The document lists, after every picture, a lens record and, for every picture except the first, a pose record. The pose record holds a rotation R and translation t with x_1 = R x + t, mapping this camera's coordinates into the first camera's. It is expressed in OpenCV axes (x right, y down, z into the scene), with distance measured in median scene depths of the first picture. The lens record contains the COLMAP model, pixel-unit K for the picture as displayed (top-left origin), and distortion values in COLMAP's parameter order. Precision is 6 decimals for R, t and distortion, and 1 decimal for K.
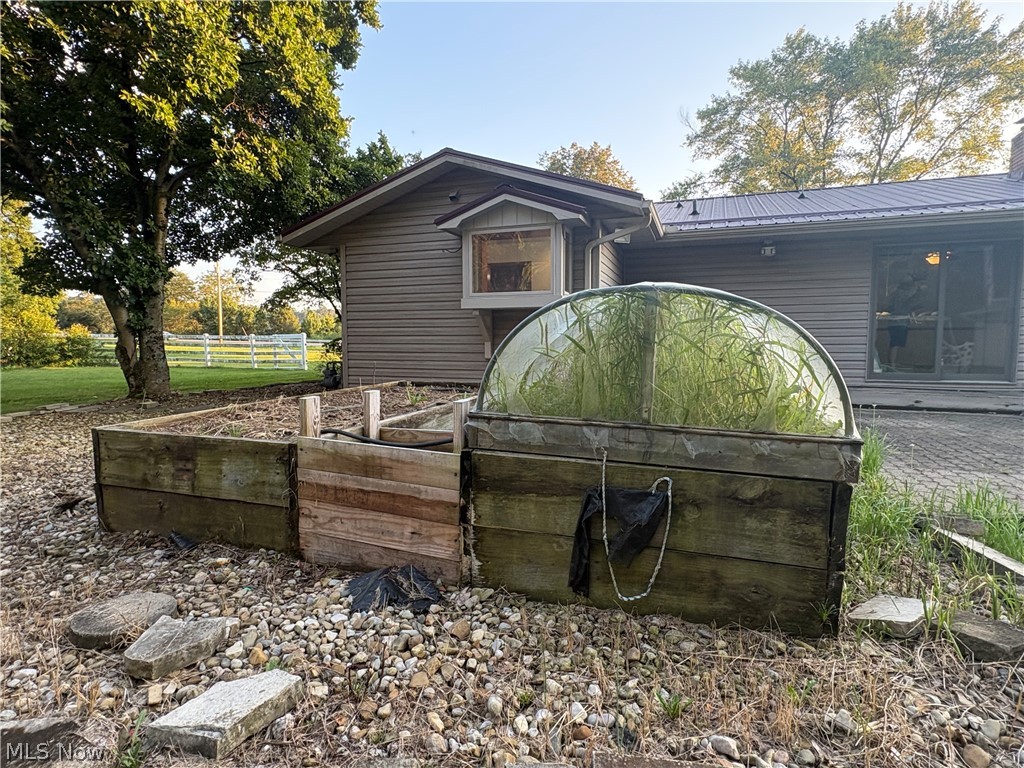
lens RADIAL K [[548.5, 0, 512.2], [0, 548.5, 382.1], [0, 0, 1]] dist [0.001371, 0.000492]
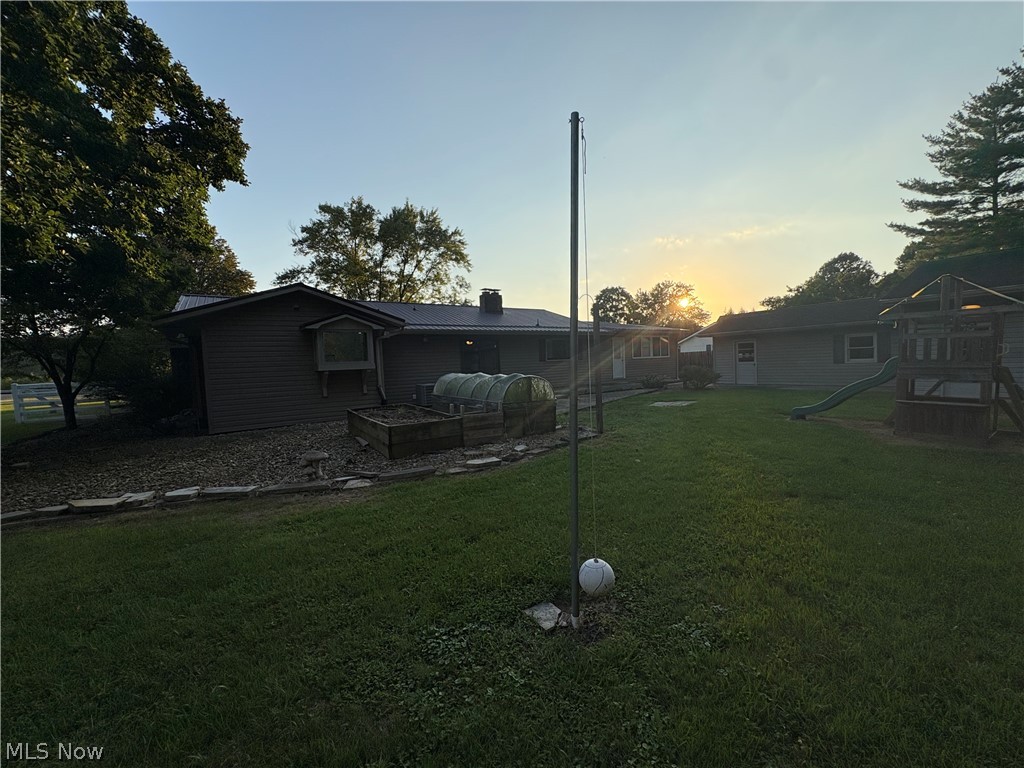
lens RADIAL K [[406.6, 0, 512.0], [0, 406.6, 384.0], [0, 0, 1]] dist [-0.000228, -0.000073]
pose [[0.590375, -0.063020, 0.804665, -2.201693], [0.096257, 0.995330, 0.007330, -0.100743], [-0.801369, 0.073127, 0.593683, -0.908093]]
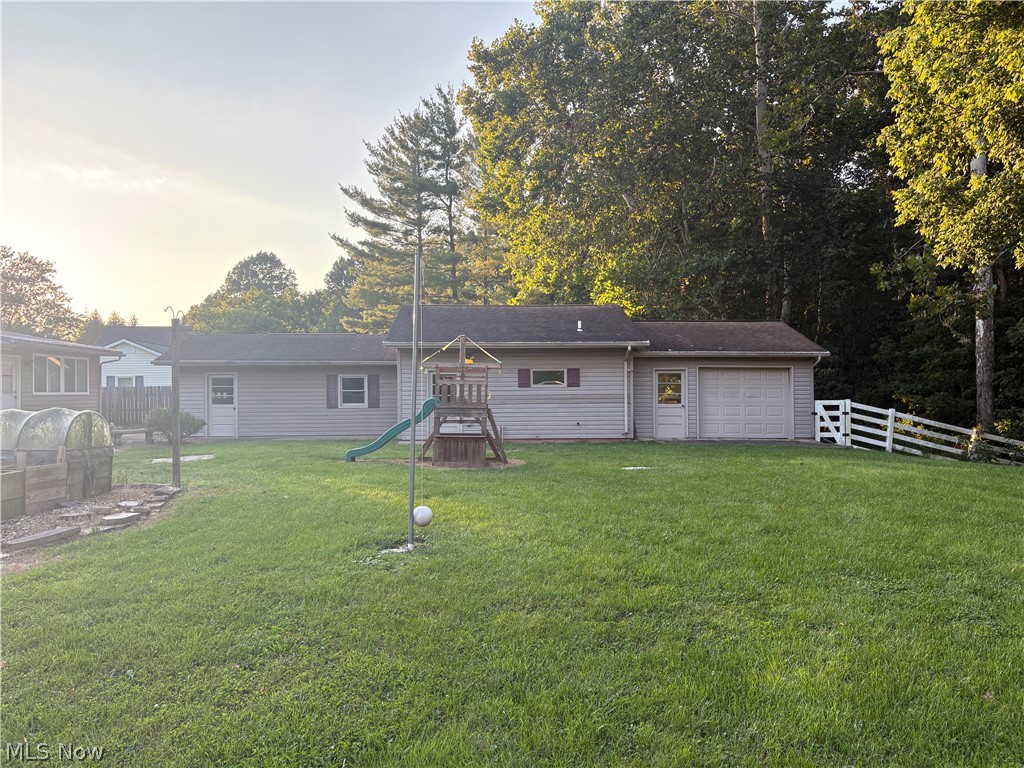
lens RADIAL K [[776.7, 0, 510.0], [0, 776.7, 391.3], [0, 0, 1]] dist [0.022309, -0.008380]
pose [[-0.368728, 0.006155, 0.929517, -4.104096], [0.071705, 0.997187, 0.021841, -0.155315], [-0.926767, 0.074705, -0.368132, 0.179338]]
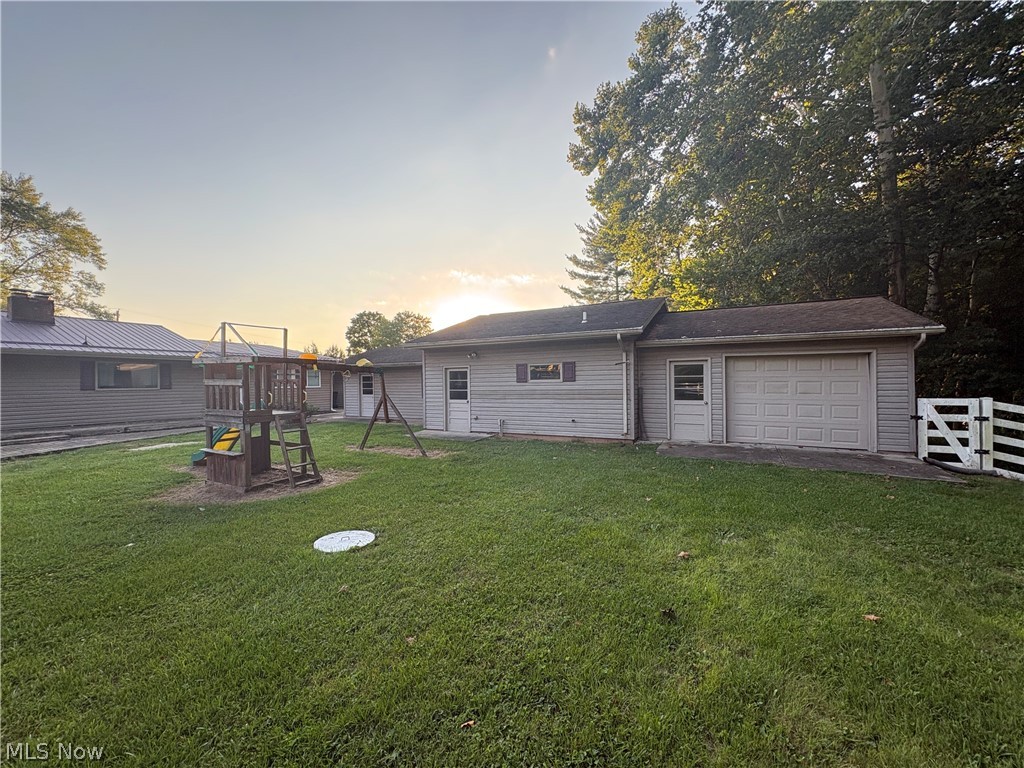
lens RADIAL K [[406.6, 0, 512.0], [0, 406.6, 384.0], [0, 0, 1]] dist [-0.000228, -0.000073]
pose [[0.134599, -0.002259, 0.990898, -0.935396], [0.082242, 0.996573, -0.008899, 0.032052], [-0.987481, 0.082691, 0.134323, -3.356648]]
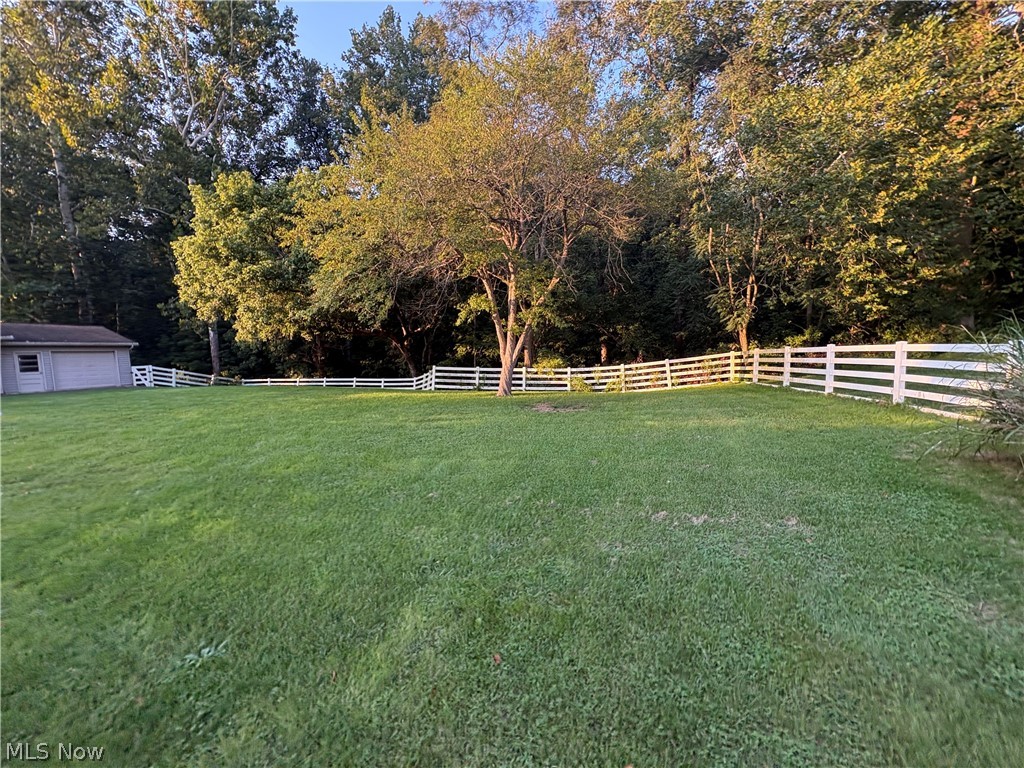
lens RADIAL K [[406.6, 0, 512.0], [0, 406.6, 384.0], [0, 0, 1]] dist [-0.000228, -0.000073]
pose [[-0.999229, 0.035474, 0.016835, -6.163792], [0.037657, 0.987224, 0.154824, -0.338195], [-0.011128, 0.155338, -0.987799, 3.002736]]
